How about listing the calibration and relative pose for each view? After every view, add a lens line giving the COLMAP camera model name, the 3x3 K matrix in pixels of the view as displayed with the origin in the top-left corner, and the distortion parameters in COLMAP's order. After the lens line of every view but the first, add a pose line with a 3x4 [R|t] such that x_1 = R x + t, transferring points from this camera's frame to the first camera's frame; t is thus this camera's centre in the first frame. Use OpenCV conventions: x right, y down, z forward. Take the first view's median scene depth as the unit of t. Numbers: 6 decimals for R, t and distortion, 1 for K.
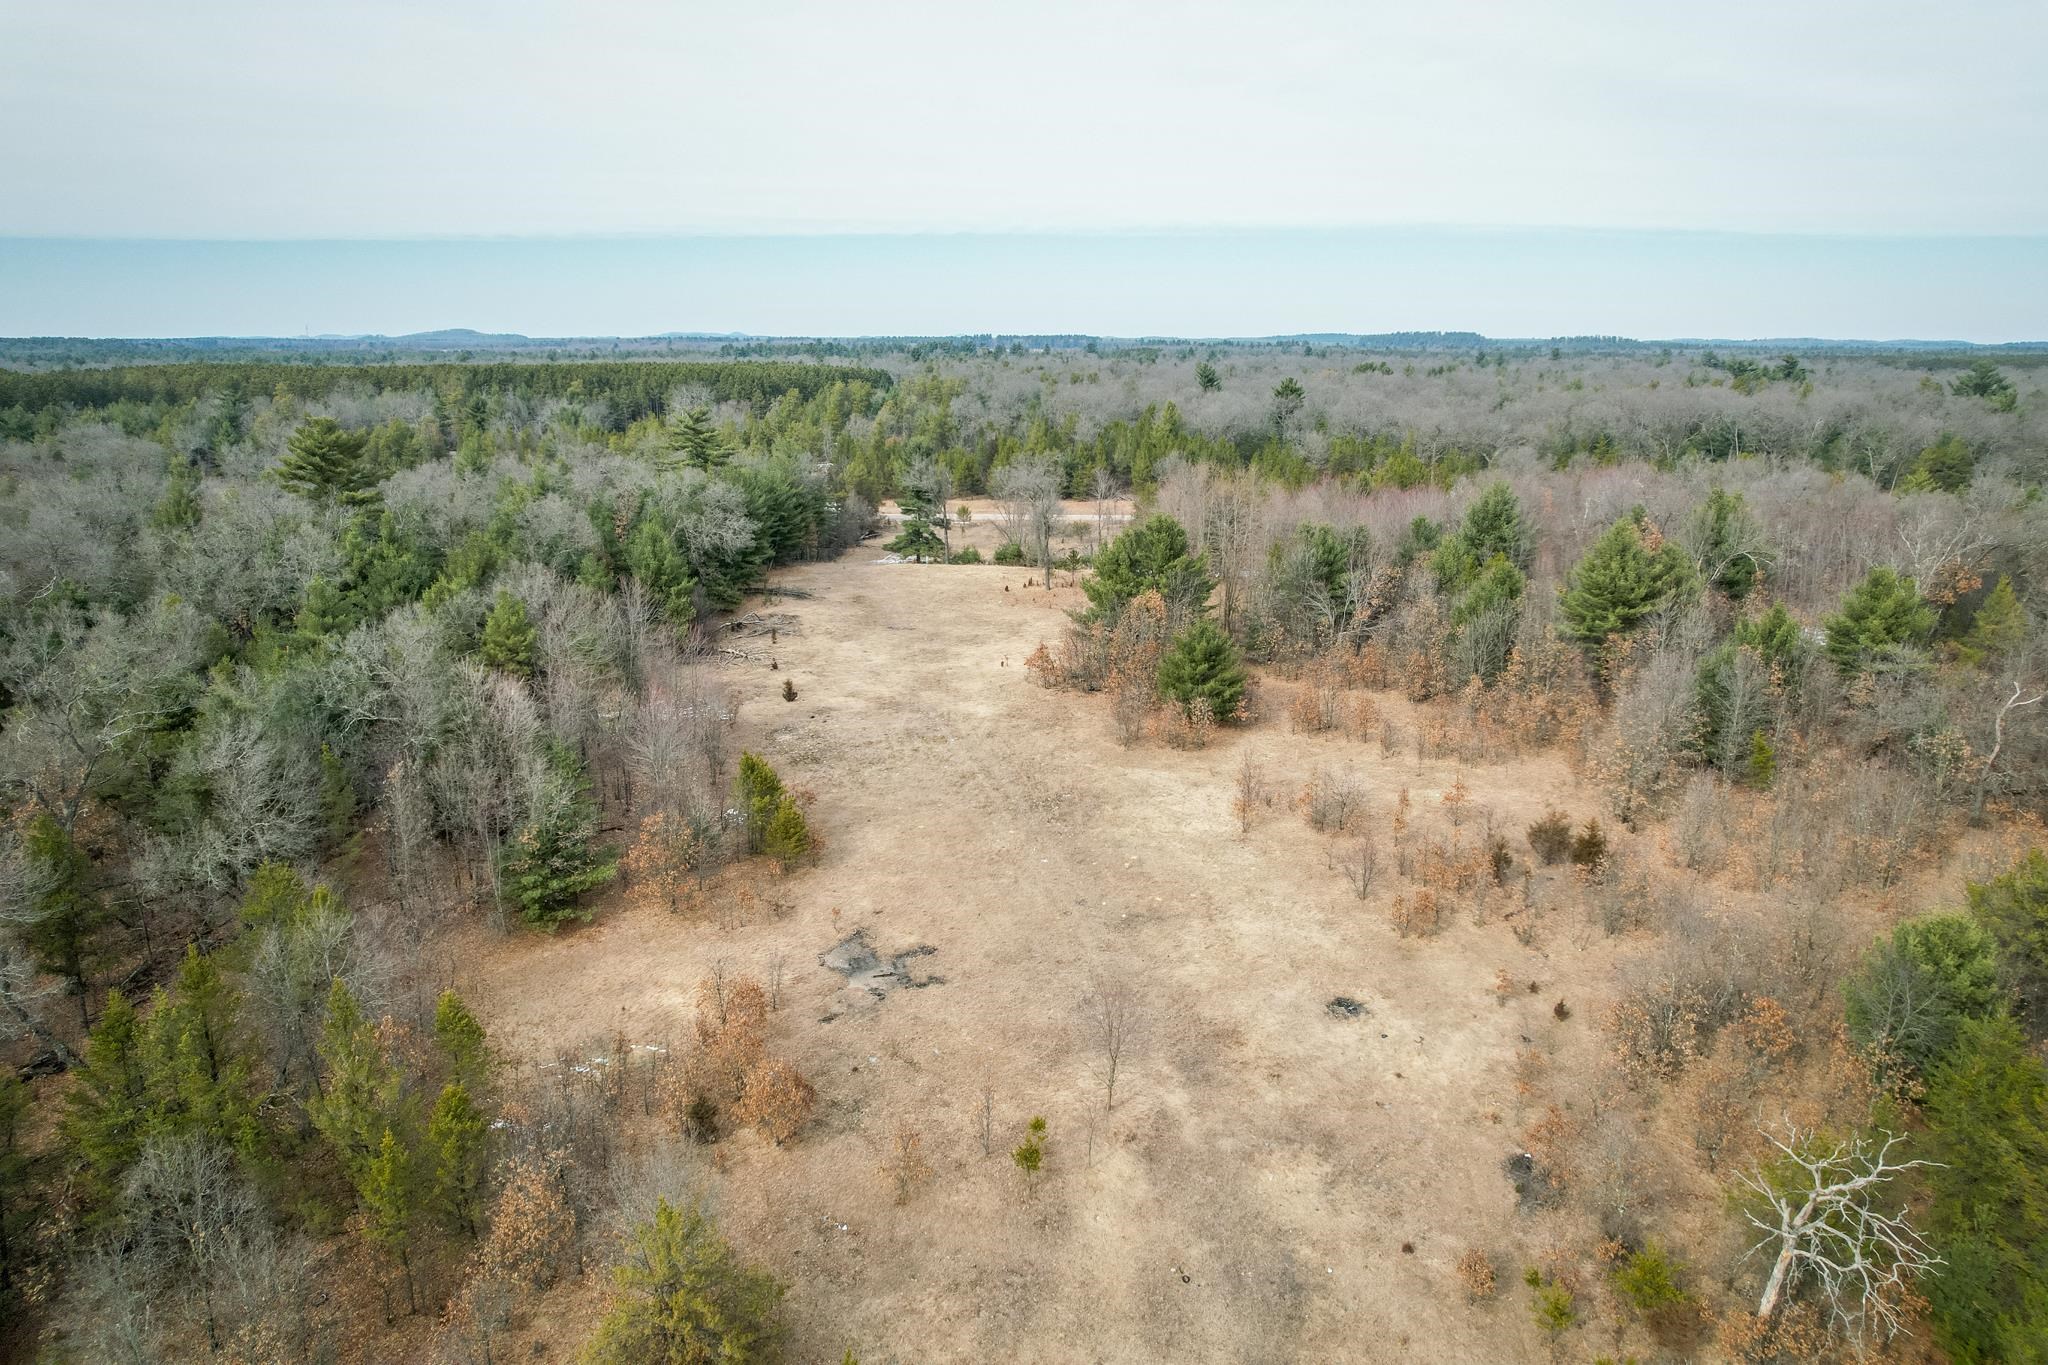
lens RADIAL K [[1303.1, 0, 1029.1], [0, 1303.1, 685.7], [0, 0, 1]] dist [-0.071651, 0.064130]
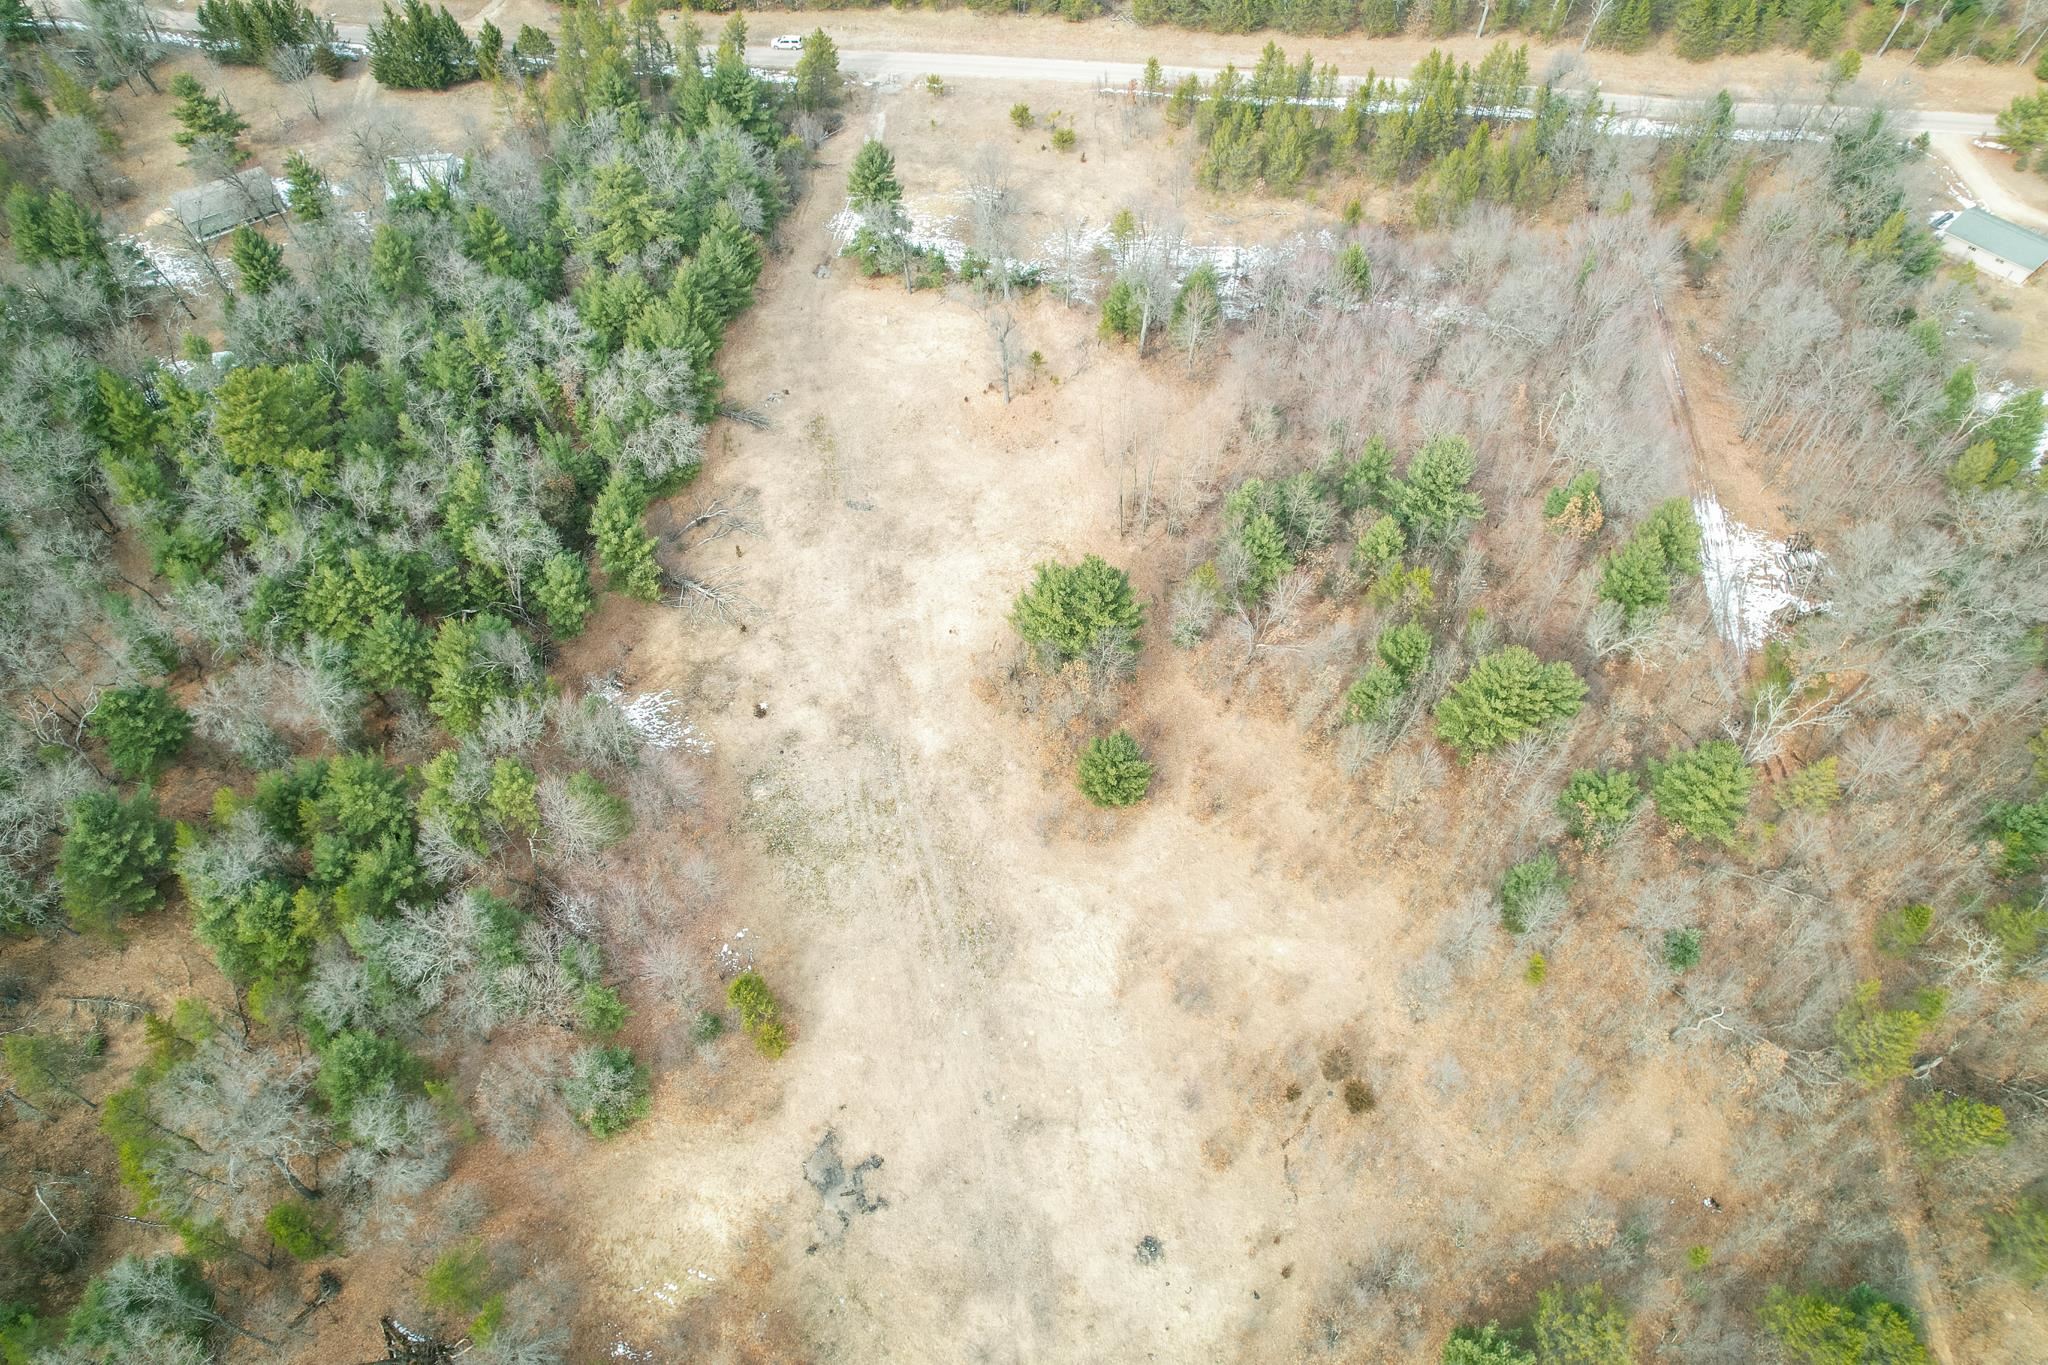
lens RADIAL K [[1303.1, 0, 1033.3], [0, 1303.1, 666.5], [0, 0, 1]] dist [-0.071651, 0.064130]
pose [[0.999772, 0.018402, -0.010848, 0.095838], [-0.007468, 0.776896, 0.629584, -1.066173], [0.020013, -0.629360, 0.776856, 0.213437]]
